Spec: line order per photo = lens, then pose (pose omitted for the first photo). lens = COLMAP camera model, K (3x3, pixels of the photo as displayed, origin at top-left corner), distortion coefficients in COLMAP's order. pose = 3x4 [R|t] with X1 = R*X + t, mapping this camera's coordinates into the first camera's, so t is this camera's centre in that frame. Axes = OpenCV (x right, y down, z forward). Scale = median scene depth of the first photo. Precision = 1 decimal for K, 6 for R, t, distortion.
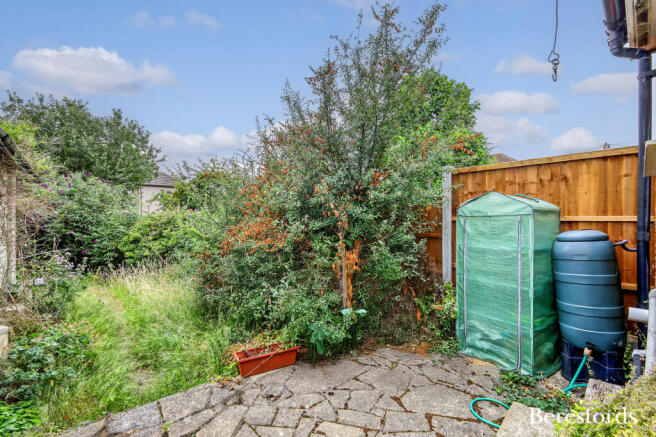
lens RADIAL K [[285.0, 0, 329.2], [0, 285.0, 214.4], [0, 0, 1]] dist [0.001270, 0.000909]
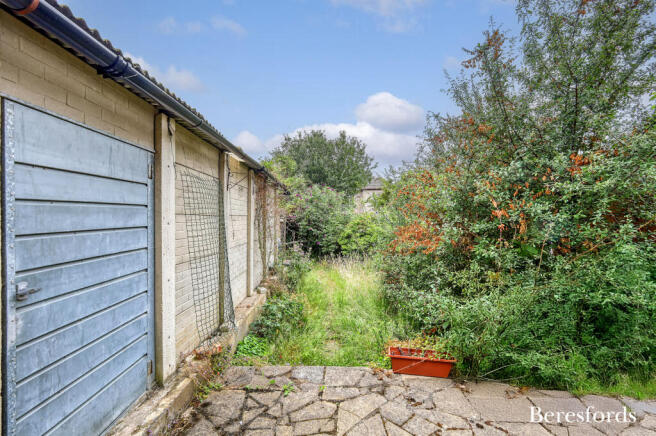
lens RADIAL K [[285.0, 0, 329.2], [0, 285.0, 213.9], [0, 0, 1]] dist [0.001270, 0.000909]
pose [[0.758139, -0.015571, -0.651907, 0.154391], [0.018360, 0.999828, -0.002529, -0.008294], [0.651835, -0.010052, 0.758295, 0.043341]]
